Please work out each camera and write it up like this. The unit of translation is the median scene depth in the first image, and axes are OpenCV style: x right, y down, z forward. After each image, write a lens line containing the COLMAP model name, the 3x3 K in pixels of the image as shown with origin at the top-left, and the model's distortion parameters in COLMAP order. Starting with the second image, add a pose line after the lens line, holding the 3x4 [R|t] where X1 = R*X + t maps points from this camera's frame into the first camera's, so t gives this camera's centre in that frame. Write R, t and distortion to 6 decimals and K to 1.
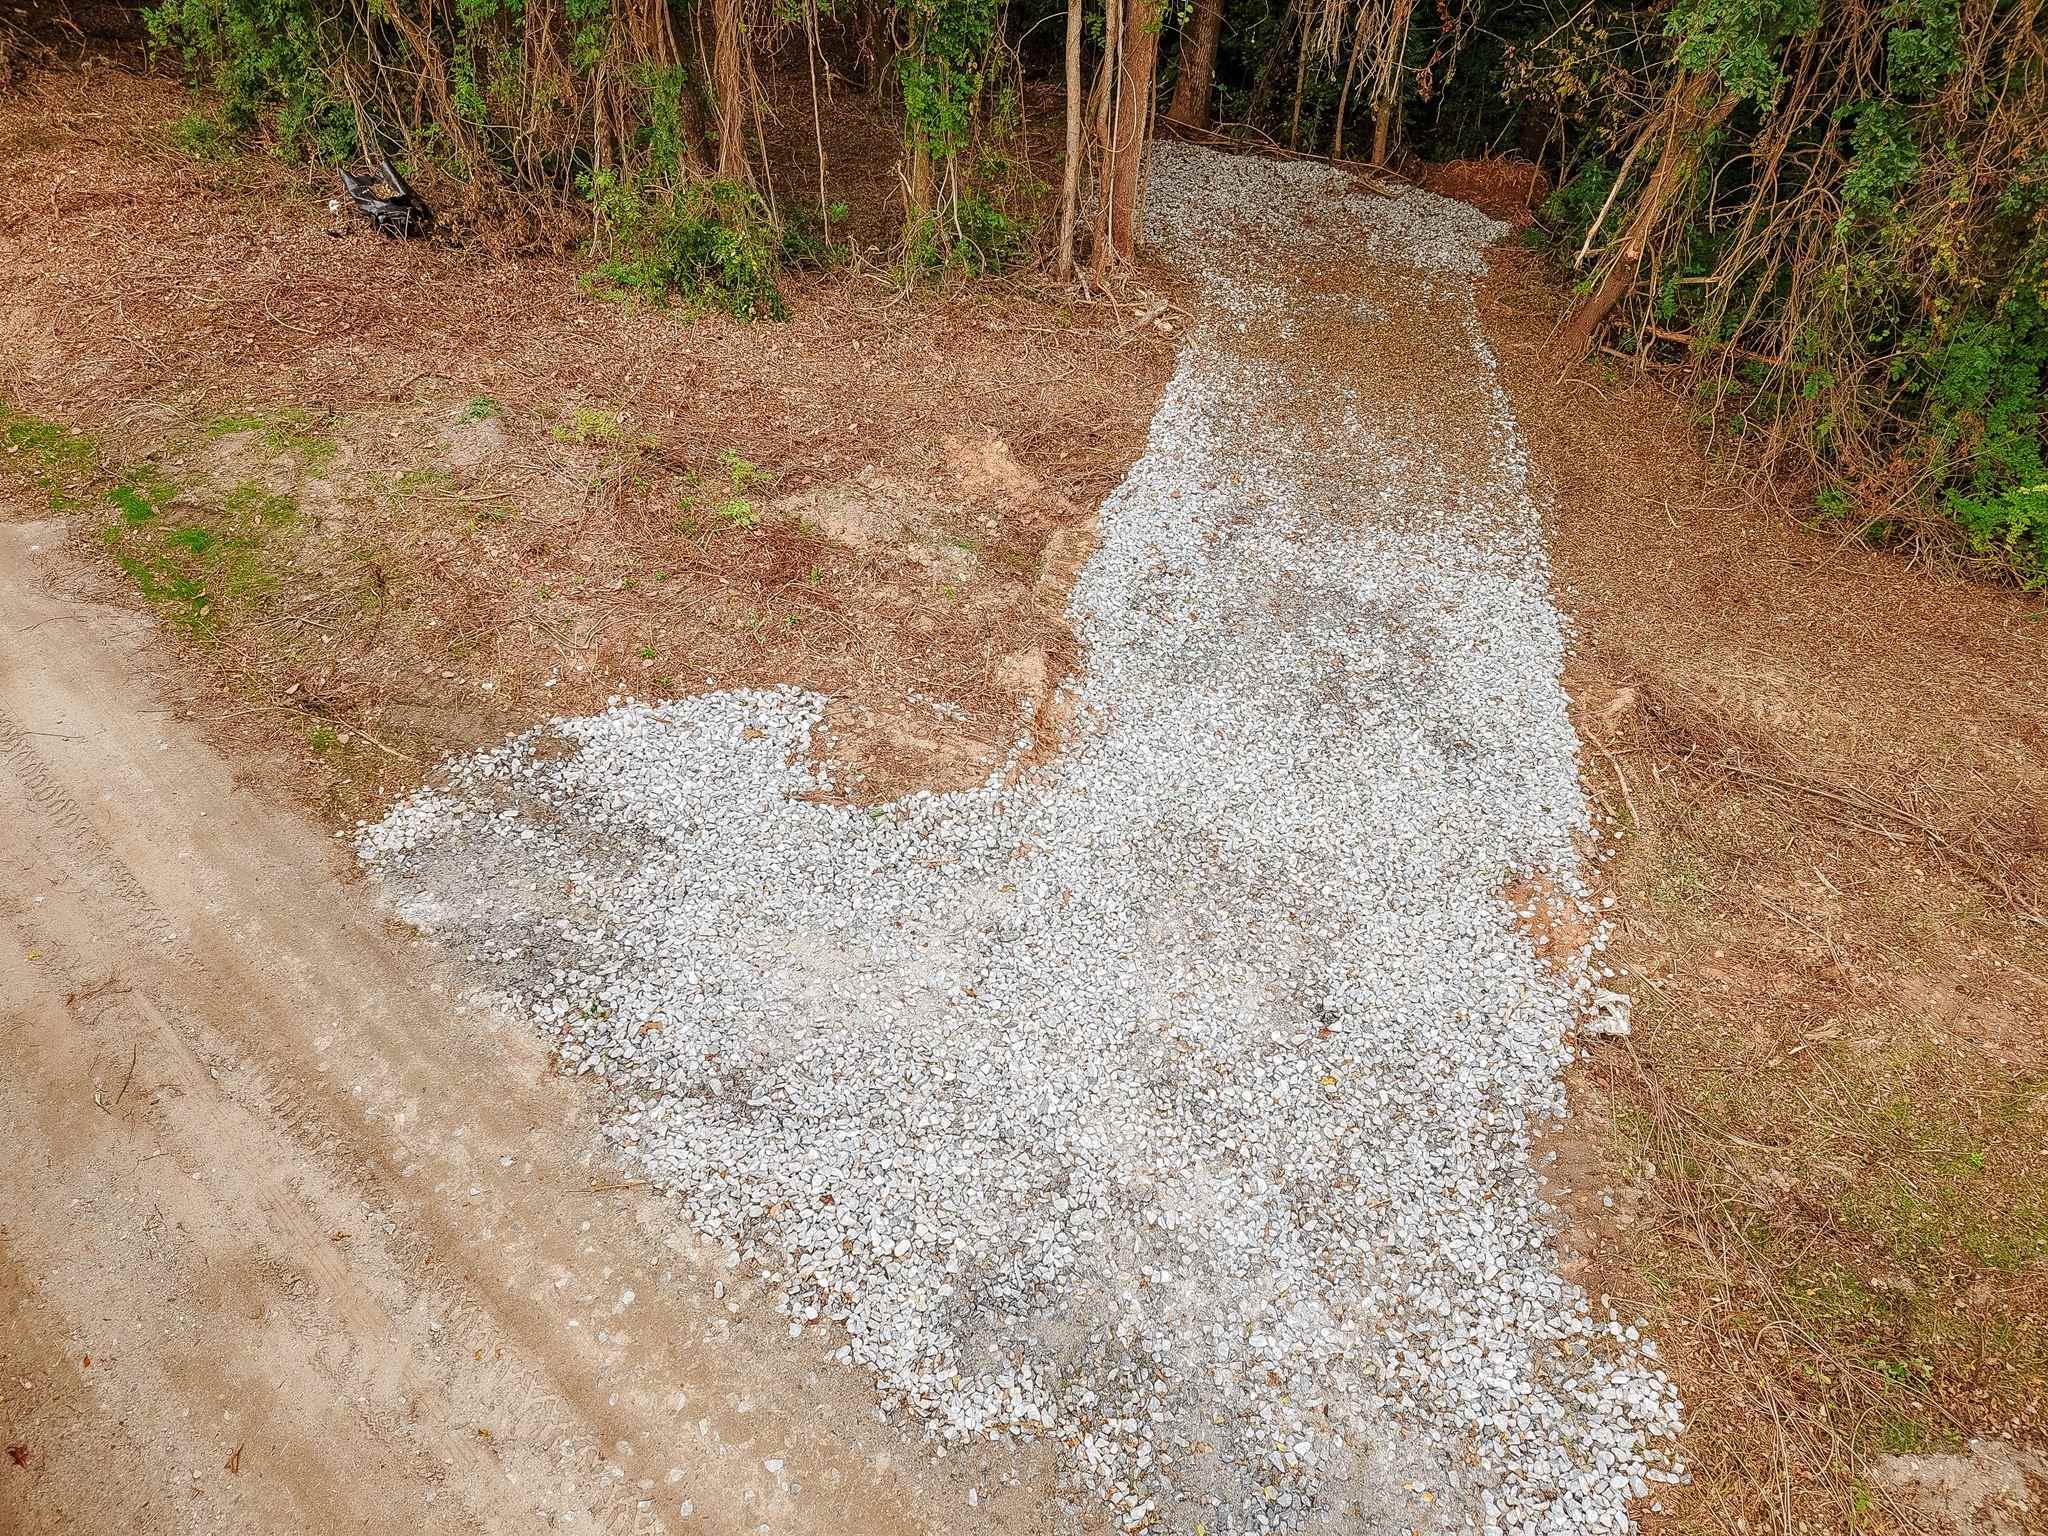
lens RADIAL K [[1334.8, 0, 1022.6], [0, 1334.8, 732.9], [0, 0, 1]] dist [0.032940, -0.035575]
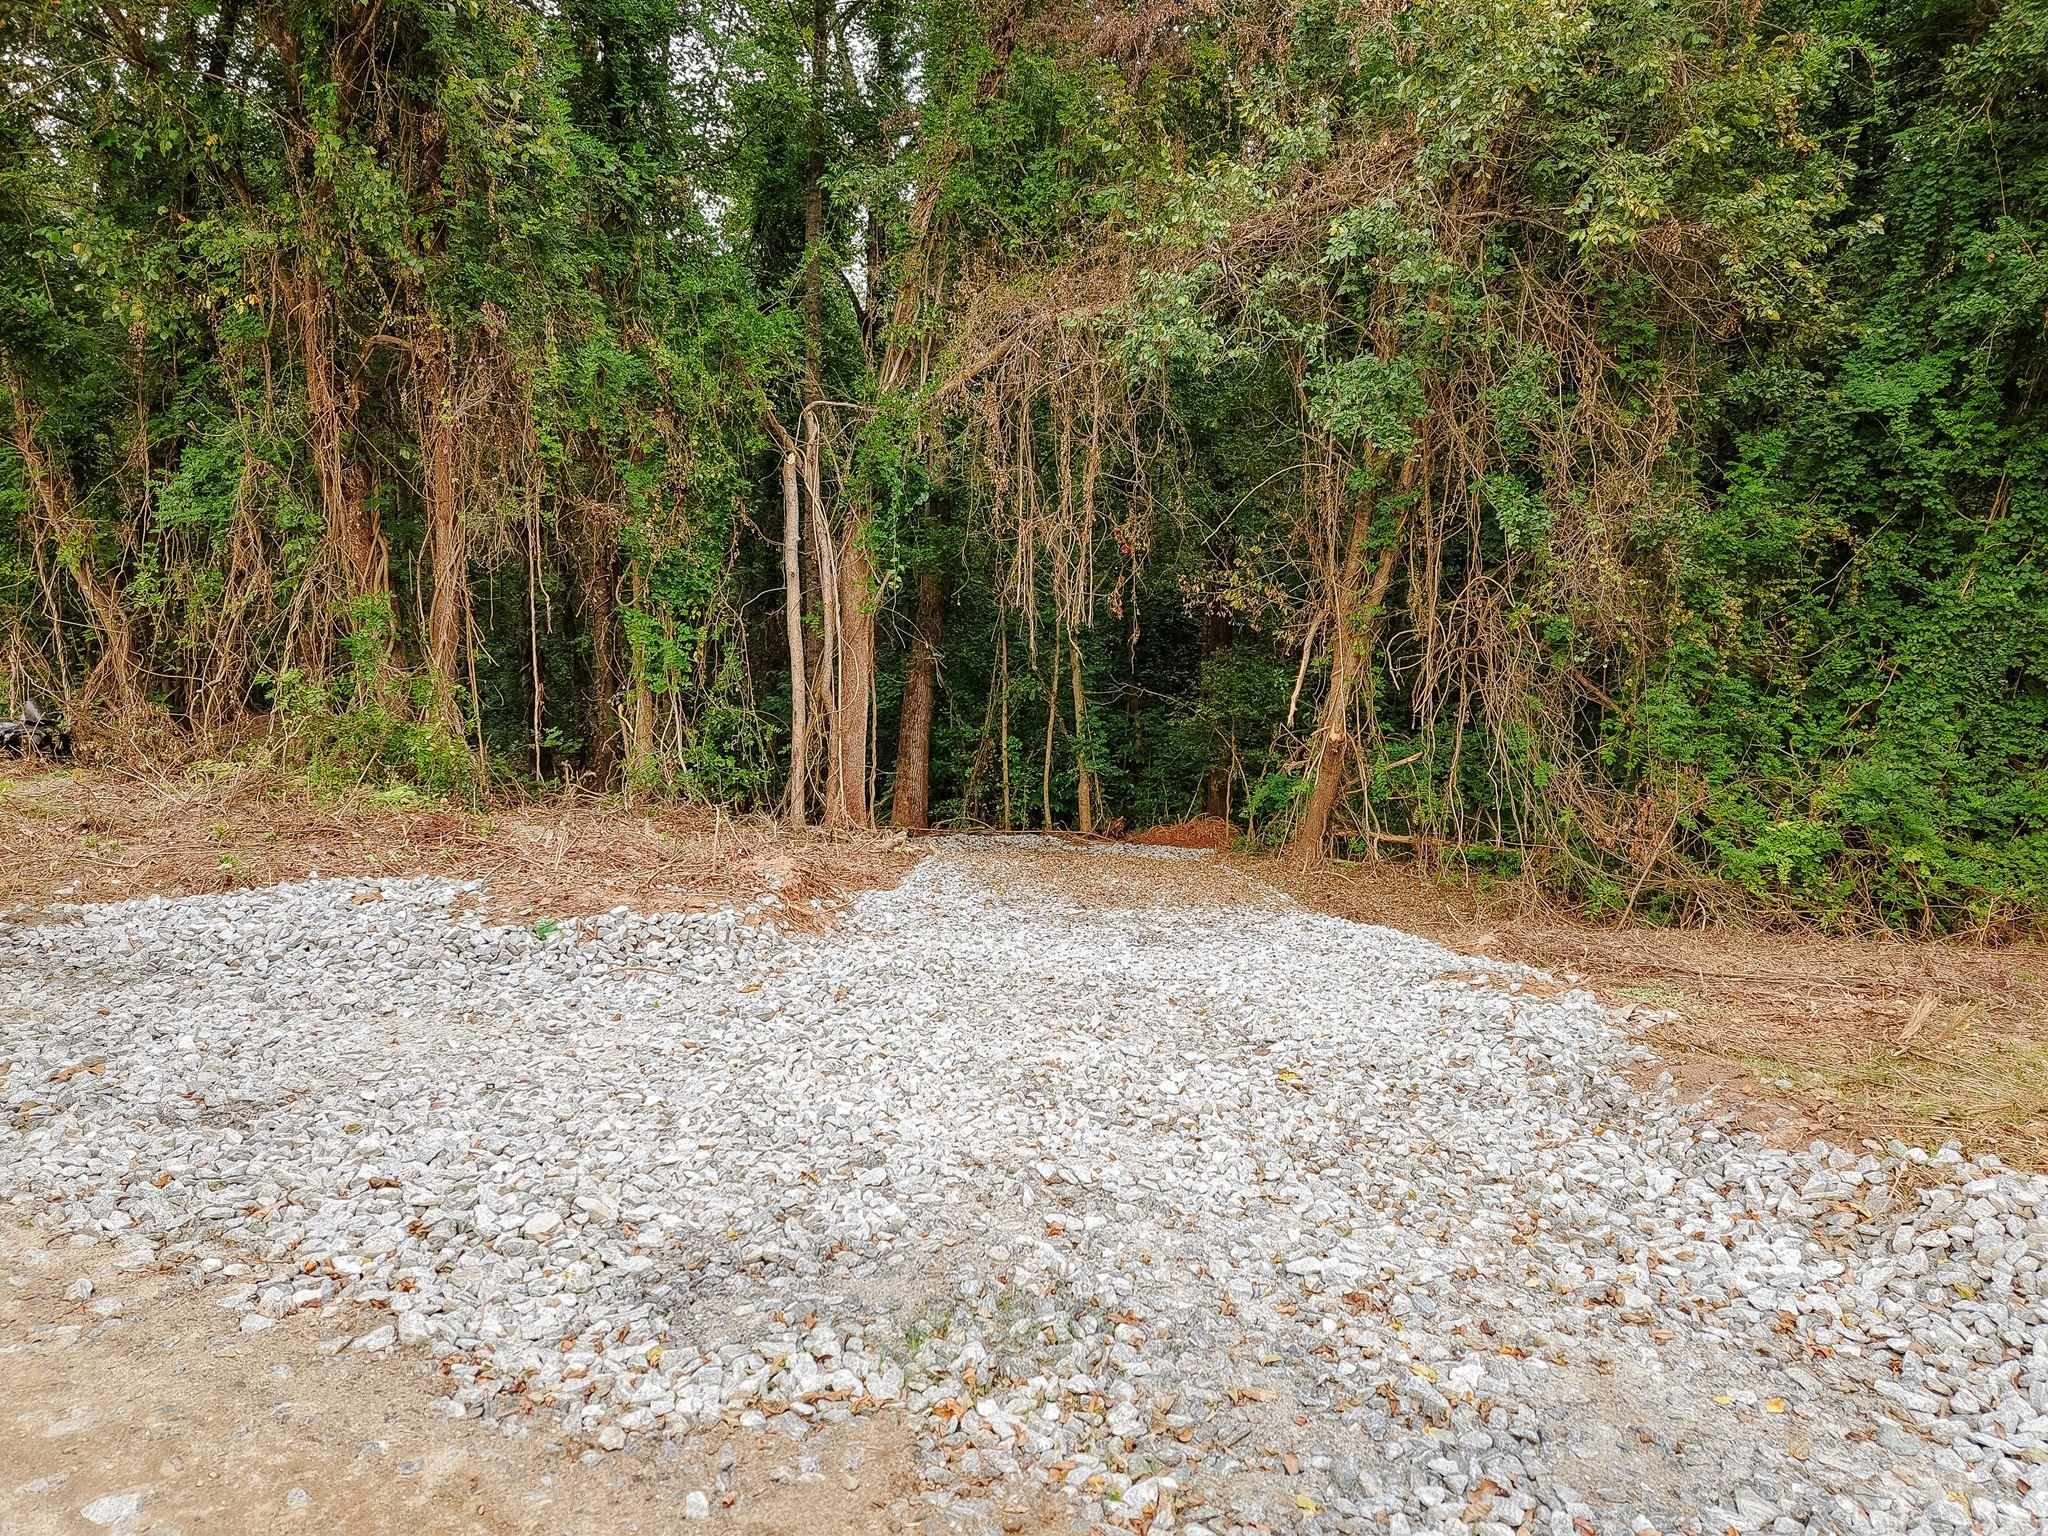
lens RADIAL K [[1334.8, 0, 1022.6], [0, 1334.8, 732.9], [0, 0, 1]] dist [0.032940, -0.035575]
pose [[0.978025, -0.028303, 0.206557, -0.018149], [0.147472, 0.794238, -0.589438, 0.578940], [-0.147373, 0.606947, 0.780959, 0.529164]]
